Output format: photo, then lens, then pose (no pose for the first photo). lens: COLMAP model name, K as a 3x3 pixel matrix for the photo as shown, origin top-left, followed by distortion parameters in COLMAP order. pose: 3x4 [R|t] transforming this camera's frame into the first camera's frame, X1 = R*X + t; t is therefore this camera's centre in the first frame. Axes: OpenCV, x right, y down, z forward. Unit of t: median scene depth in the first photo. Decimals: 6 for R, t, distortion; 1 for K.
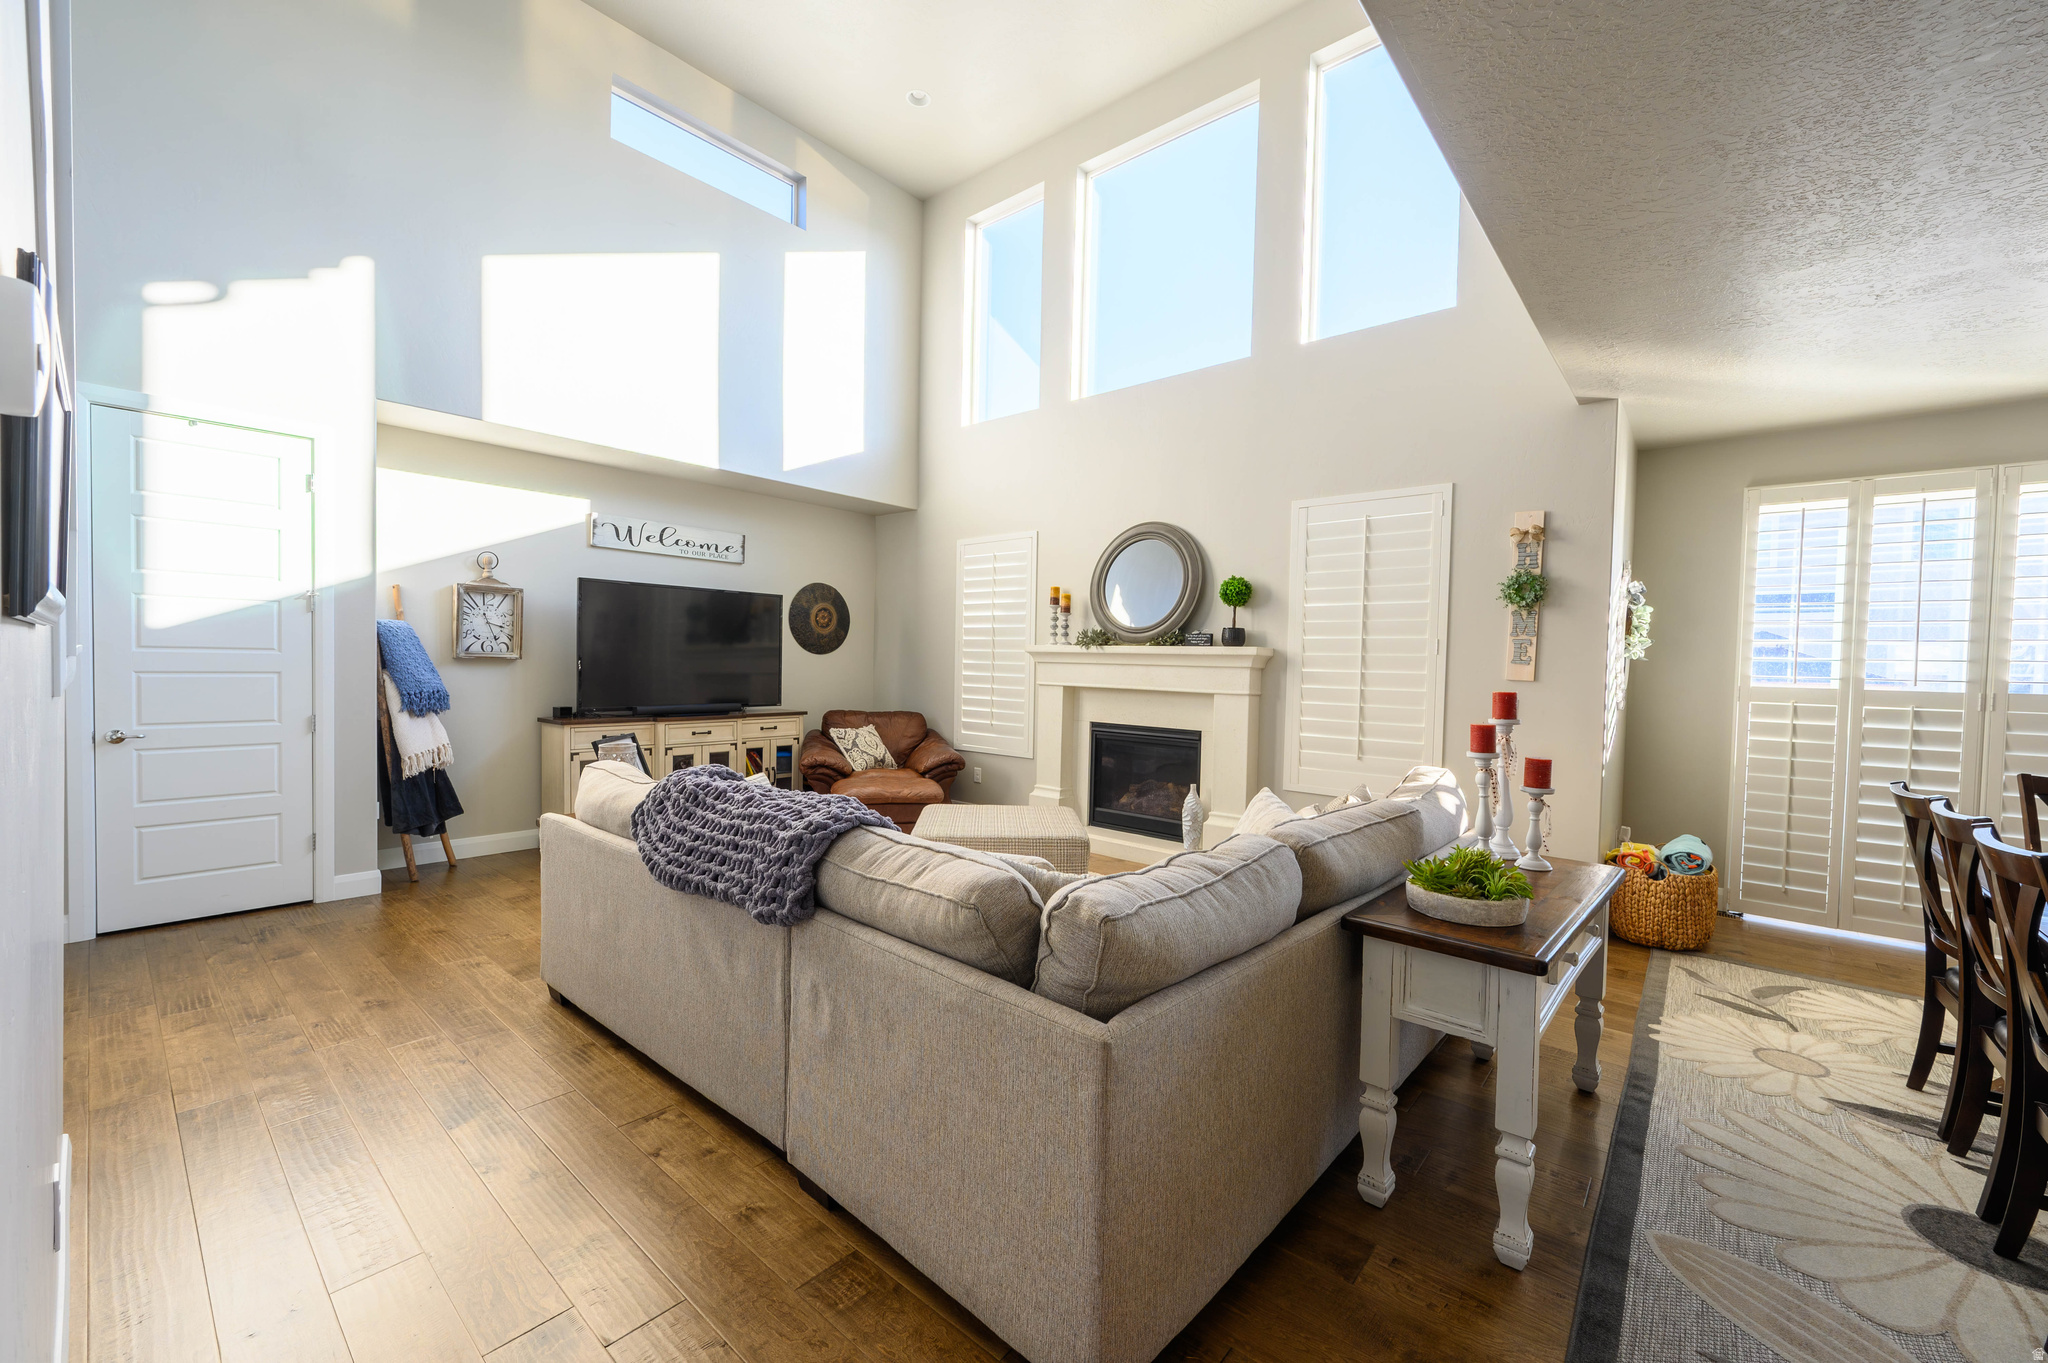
lens RADIAL K [[817.3, 0, 1024.0], [0, 817.3, 681.5], [0, 0, 1]] dist [-0.007636, -0.000161]
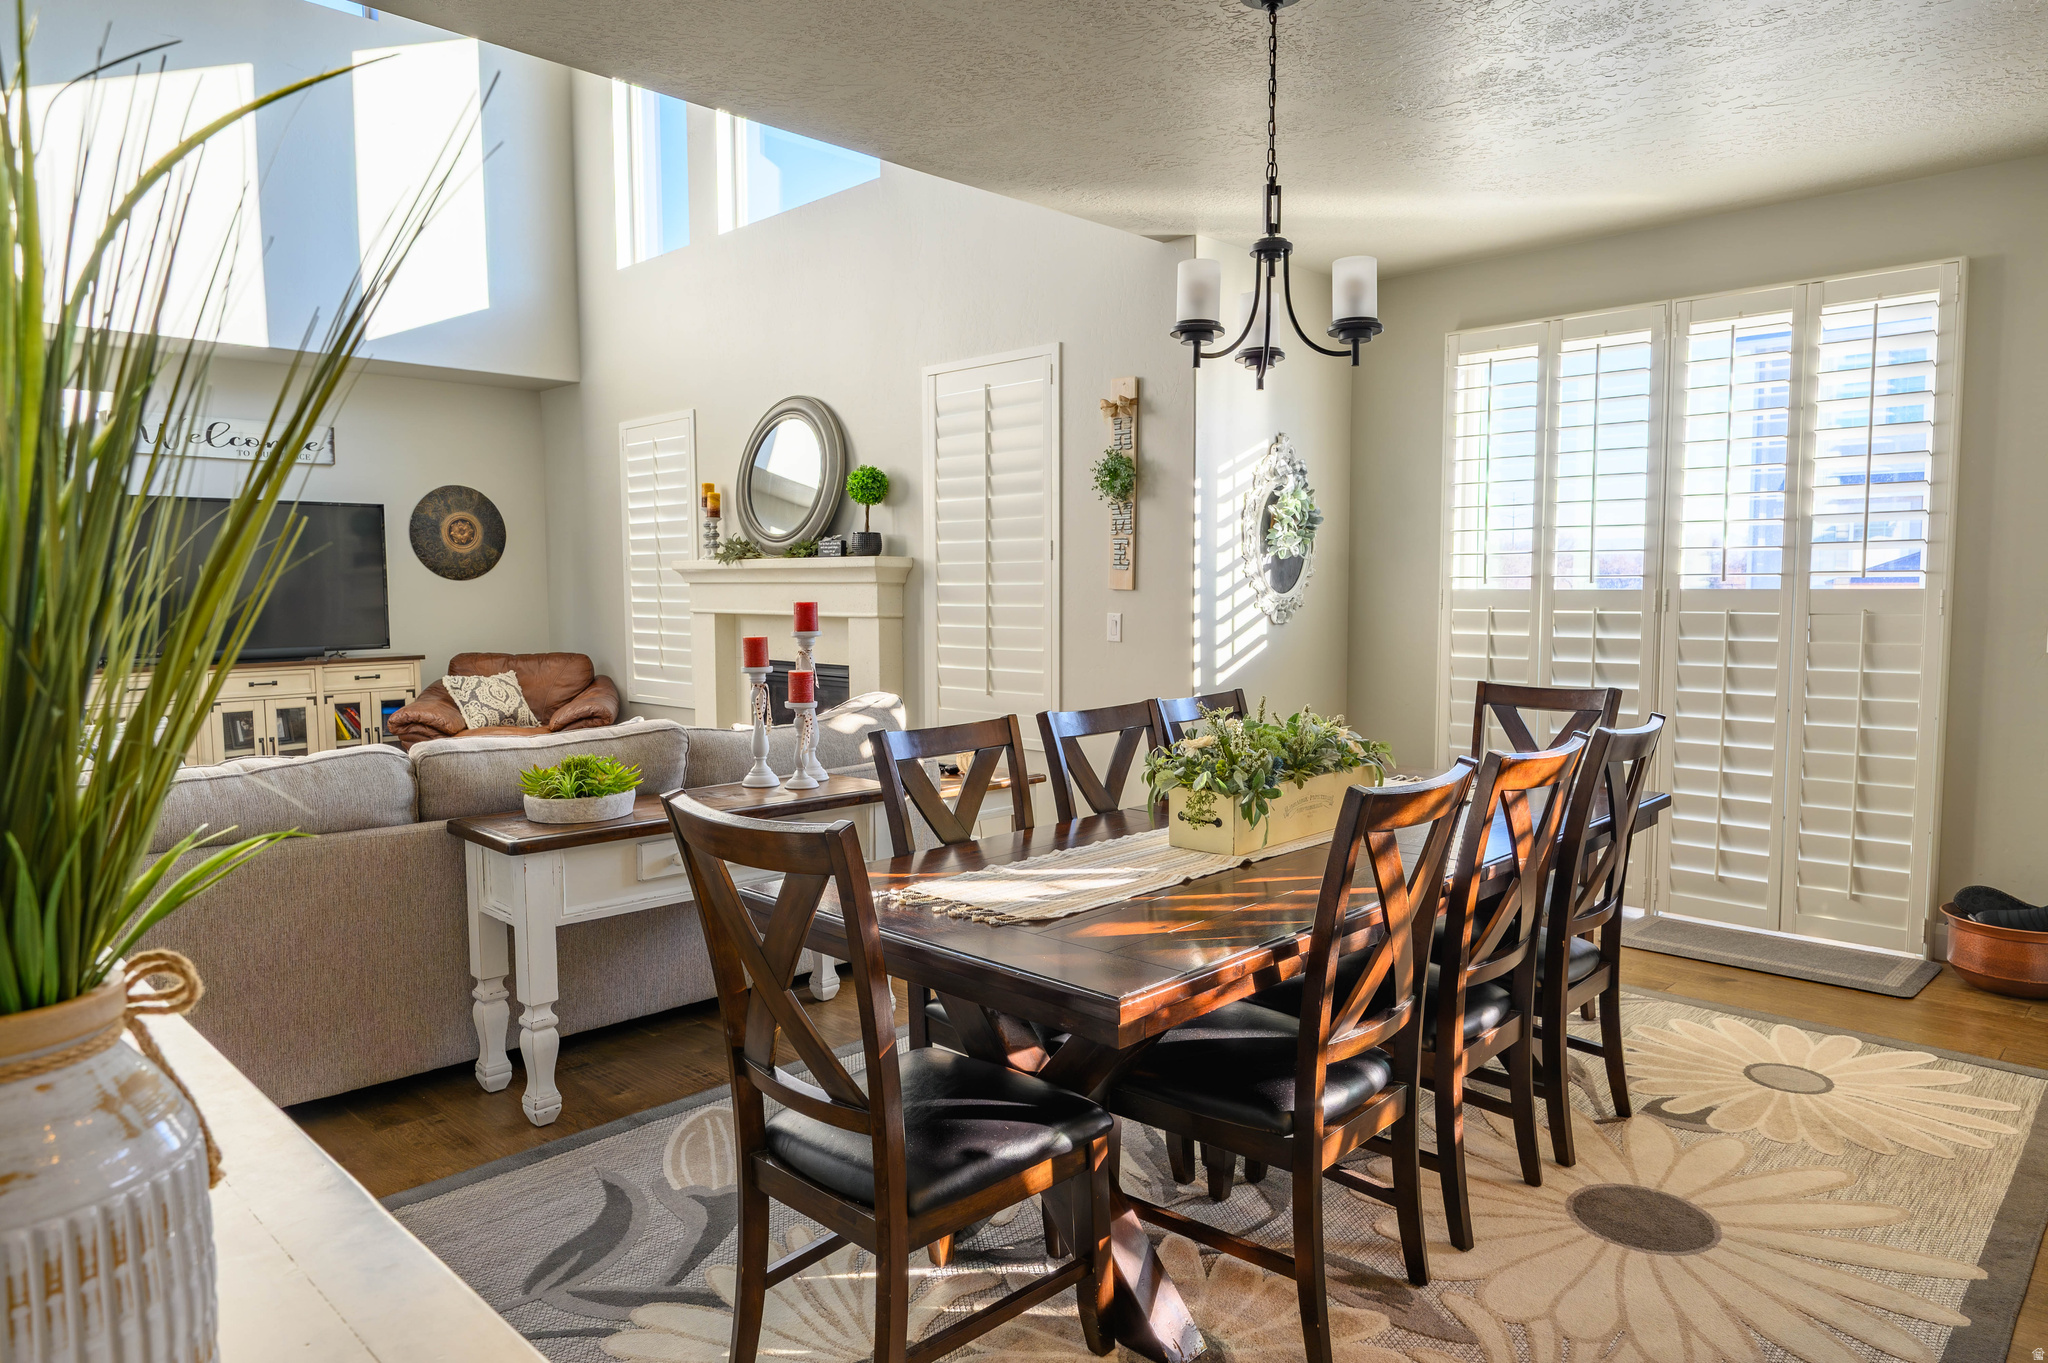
lens RADIAL K [[1297.4, 0, 1024.0], [0, 1297.4, 681.5], [0, 0, 1]] dist [-0.003003, -0.001877]
pose [[0.997909, -0.022595, -0.060556, 0.431574], [0.025689, 0.998378, 0.050810, 0.016087], [0.059310, -0.052260, 0.996871, -0.214688]]
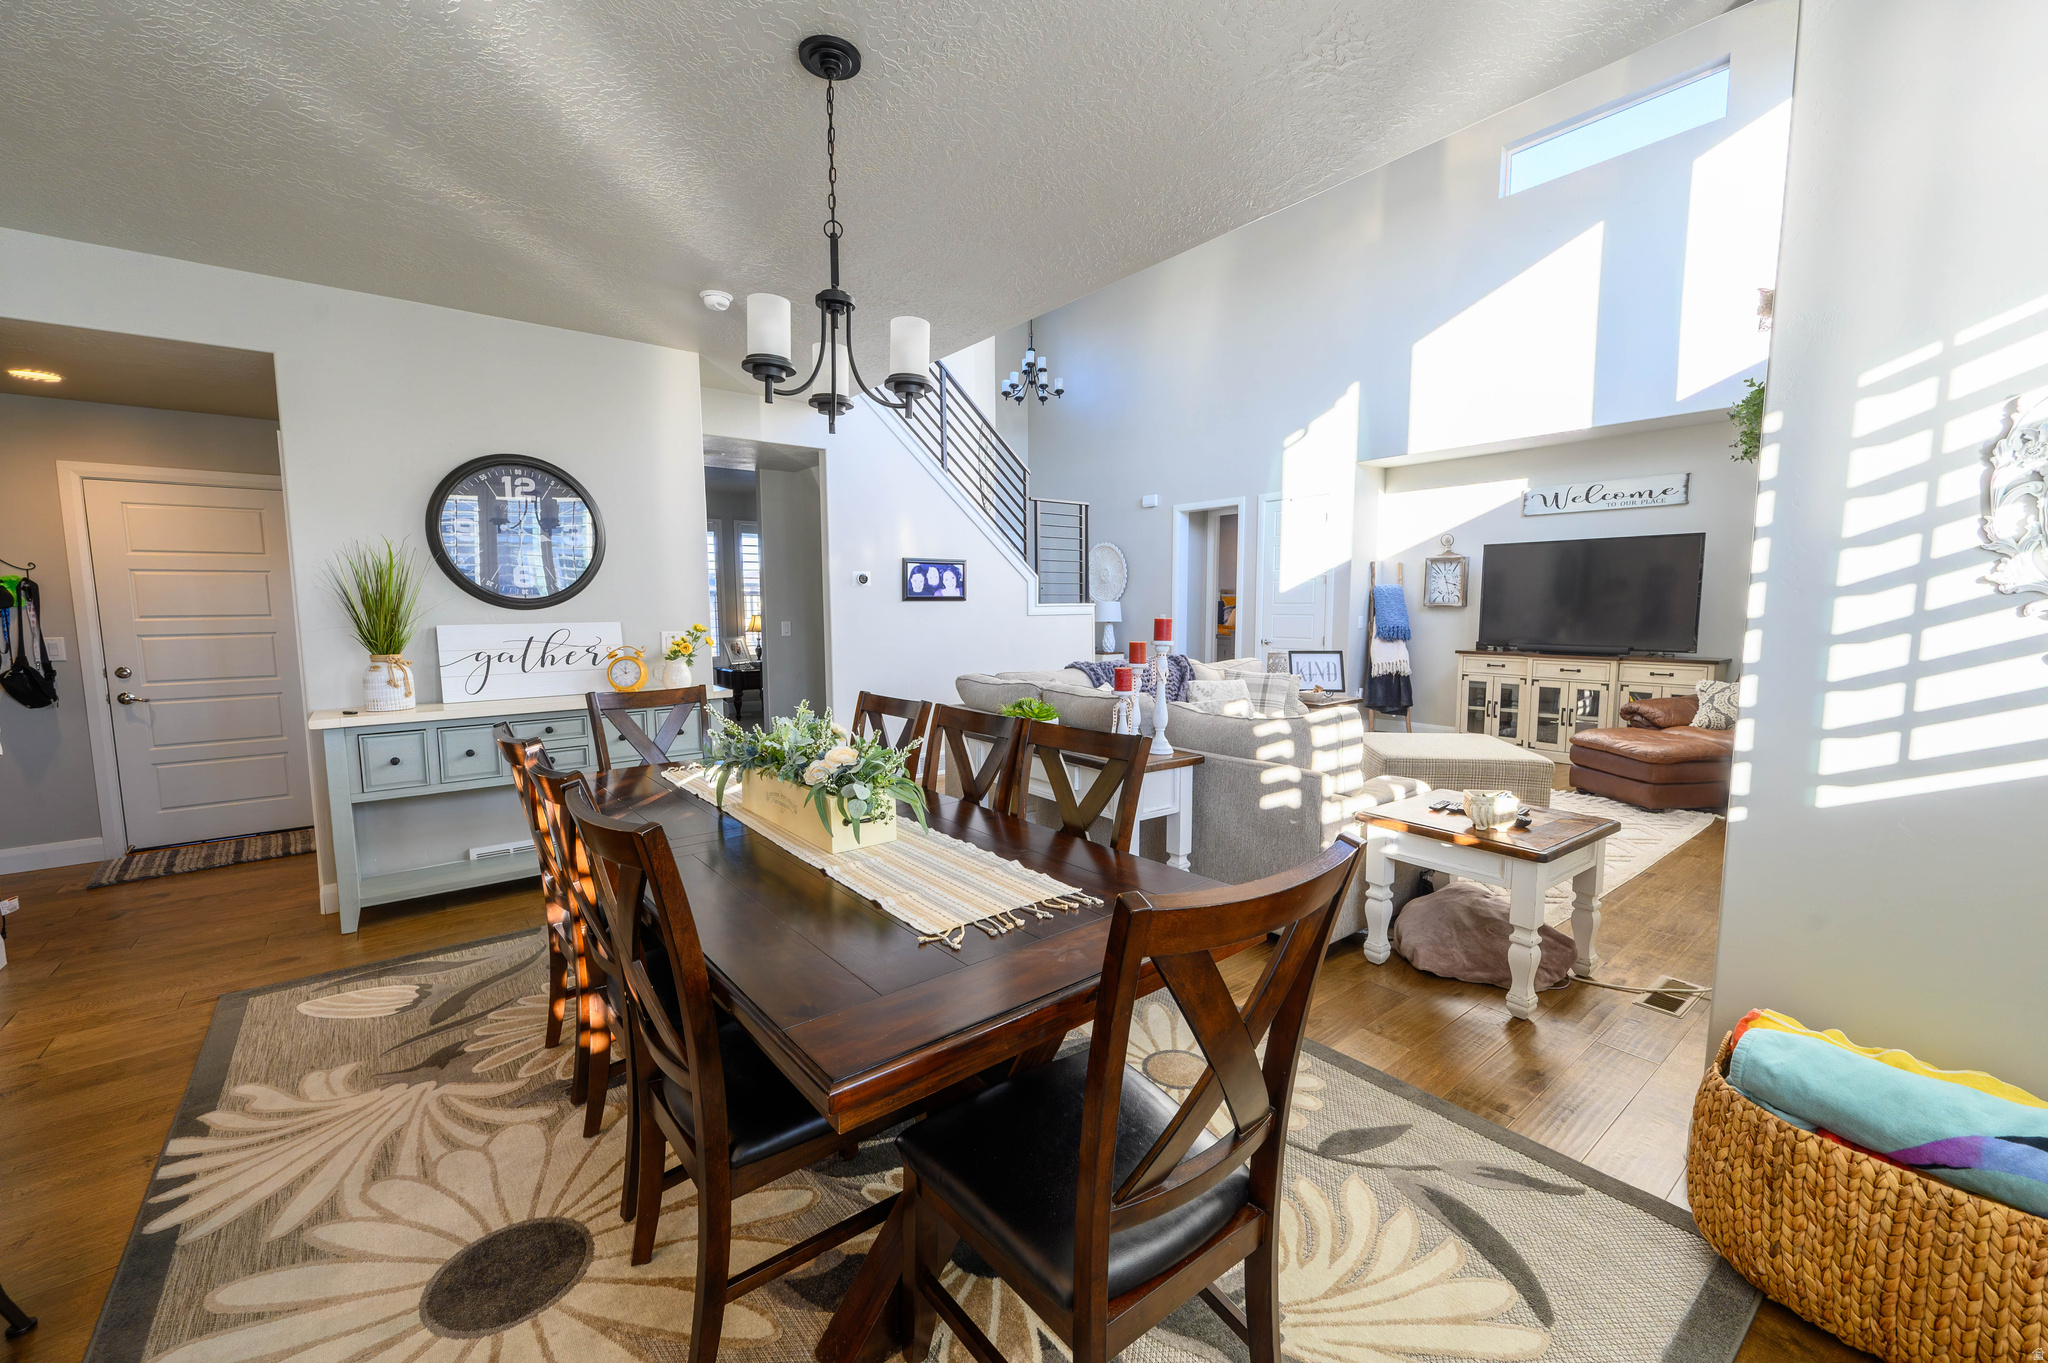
lens RADIAL K [[803.3, 0, 1024.0], [0, 803.3, 681.5], [0, 0, 1]] dist [-0.000936, -0.000047]
pose [[-0.179903, 0.075416, -0.980789, 0.850264], [-0.025579, 0.996361, 0.081305, 0.007648], [0.983352, 0.039715, -0.177319, 0.476695]]
